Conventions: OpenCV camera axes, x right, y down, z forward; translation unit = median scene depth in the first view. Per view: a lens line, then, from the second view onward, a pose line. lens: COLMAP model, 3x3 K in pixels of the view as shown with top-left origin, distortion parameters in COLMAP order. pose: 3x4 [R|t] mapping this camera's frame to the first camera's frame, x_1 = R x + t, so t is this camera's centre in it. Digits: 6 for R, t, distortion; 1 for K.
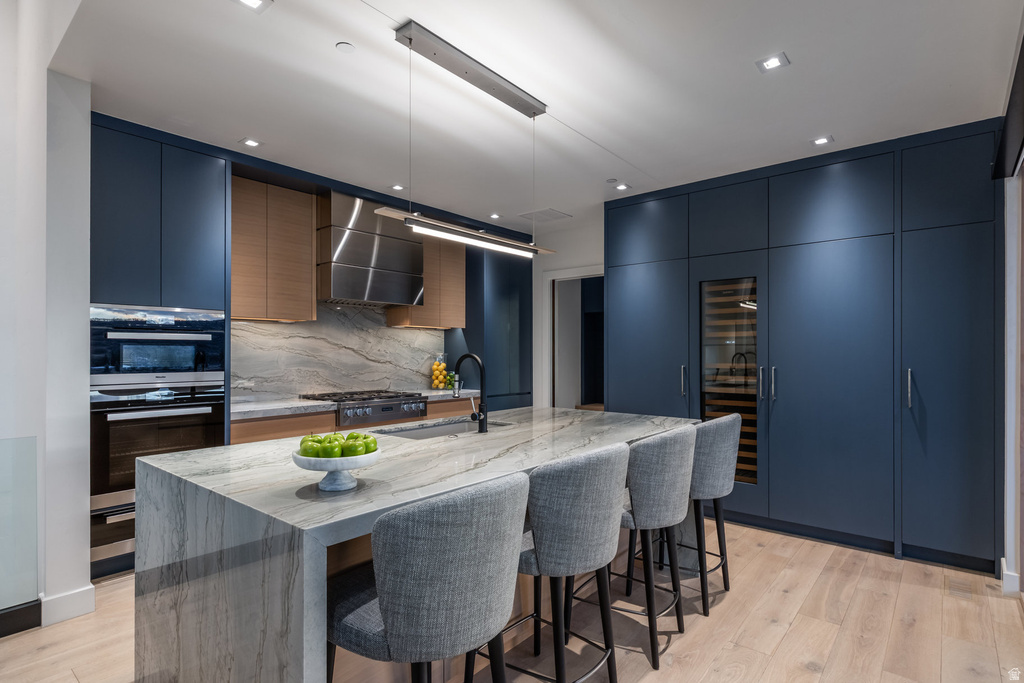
lens RADIAL K [[517.4, 0, 551.2], [0, 517.4, 357.0], [0, 0, 1]] dist [0.003057, -0.001806]
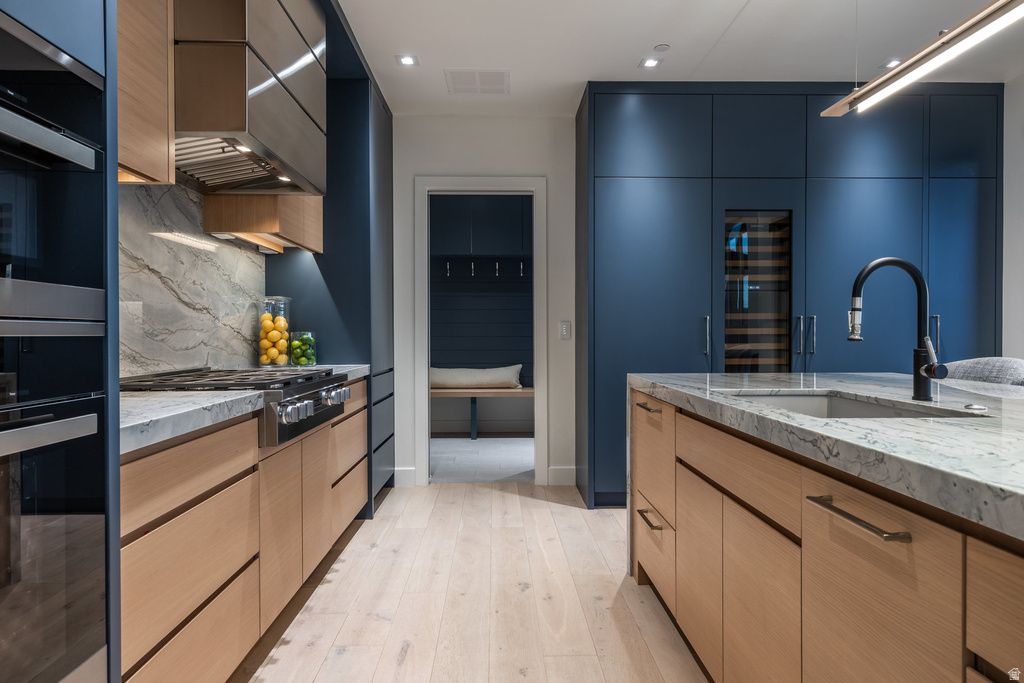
lens RADIAL K [[611.4, 0, 515.2], [0, 611.4, 333.2], [0, 0, 1]] dist [-0.037392, -0.000115]
pose [[0.787191, -0.001253, 0.616708, -0.466822], [0.006797, 0.999955, -0.006644, 0.039962], [-0.616672, 0.009422, 0.787164, 0.427401]]
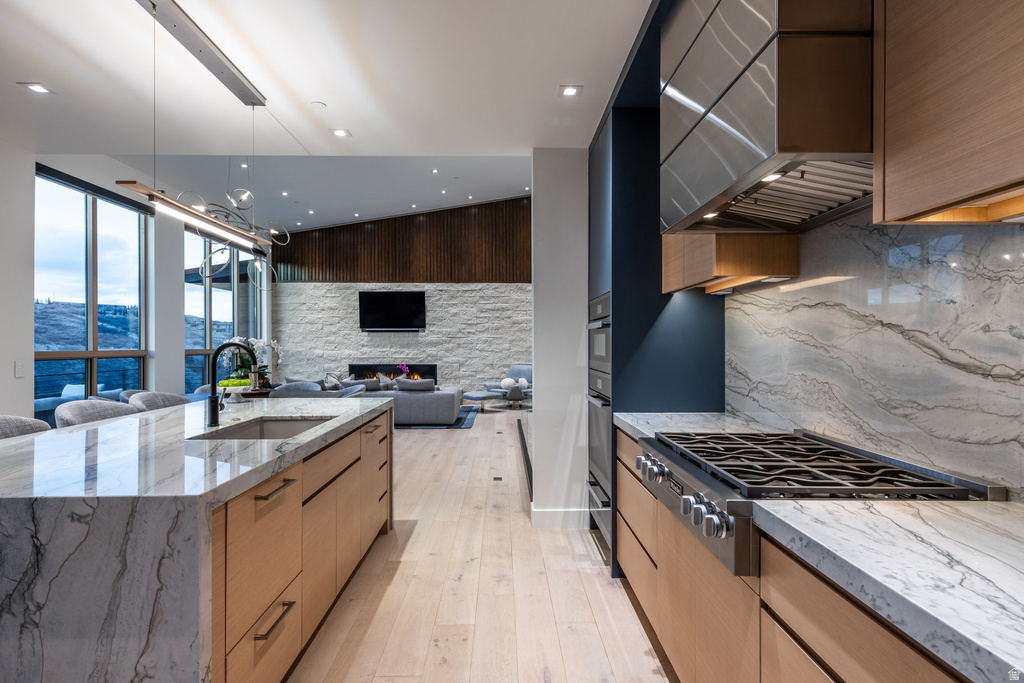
lens RADIAL K [[543.6, 0, 474.6], [0, 543.6, 346.5], [0, 0, 1]] dist [0.065398, 0.001279]
pose [[-0.835876, -0.001290, -0.548916, 0.037090], [-0.009029, 0.999894, 0.011398, -0.004962], [0.548844, 0.014484, -0.835799, 1.166203]]
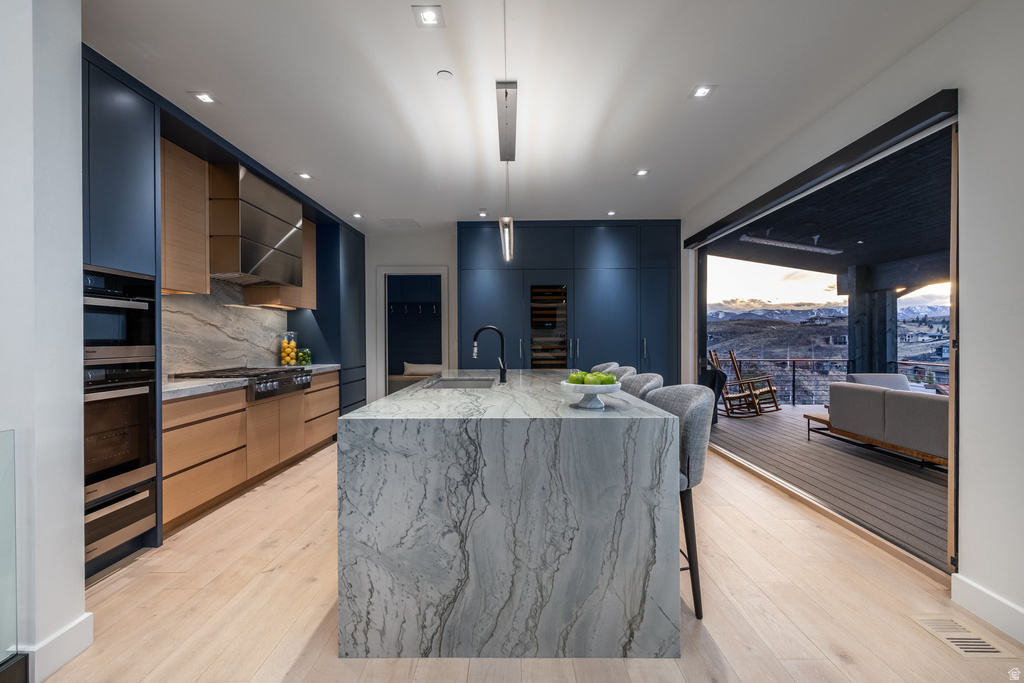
lens RADIAL K [[397.7, 0, 513.5], [0, 397.7, 340.2], [0, 0, 1]] dist [0.029636, -0.000153]
pose [[0.801132, -0.004266, 0.598473, -0.396304], [0.006721, 0.999976, -0.001869, 0.016653], [-0.598451, 0.005519, 0.801141, 0.059950]]
